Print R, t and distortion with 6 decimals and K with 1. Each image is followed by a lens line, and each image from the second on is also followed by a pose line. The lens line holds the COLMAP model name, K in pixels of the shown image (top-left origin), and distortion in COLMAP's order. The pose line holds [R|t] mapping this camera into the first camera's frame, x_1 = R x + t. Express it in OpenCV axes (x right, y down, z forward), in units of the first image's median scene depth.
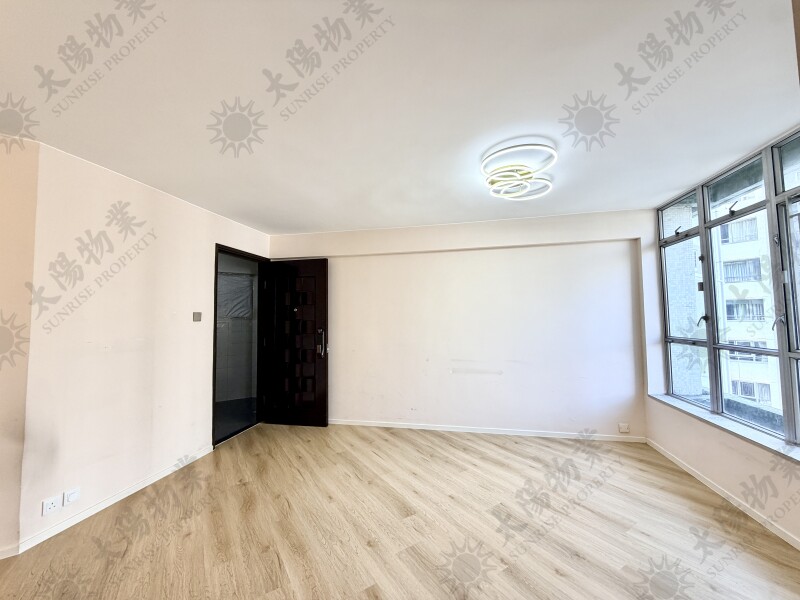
lens RADIAL K [[318.7, 0, 397.4], [0, 318.7, 299.6], [0, 0, 1]] dist [-0.002917, 0.000662]
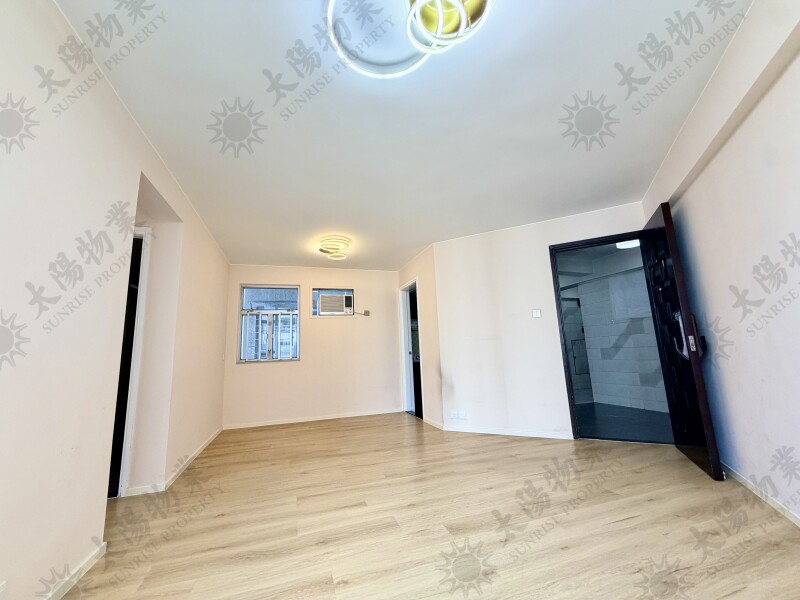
lens RADIAL K [[318.7, 0, 399.2], [0, 318.7, 298.3], [0, 0, 1]] dist [-0.002917, 0.000662]
pose [[-0.248579, -0.140089, -0.958428, 0.705783], [0.095908, 0.981064, -0.168273, 0.162505], [0.963852, -0.133750, -0.230436, 0.857154]]
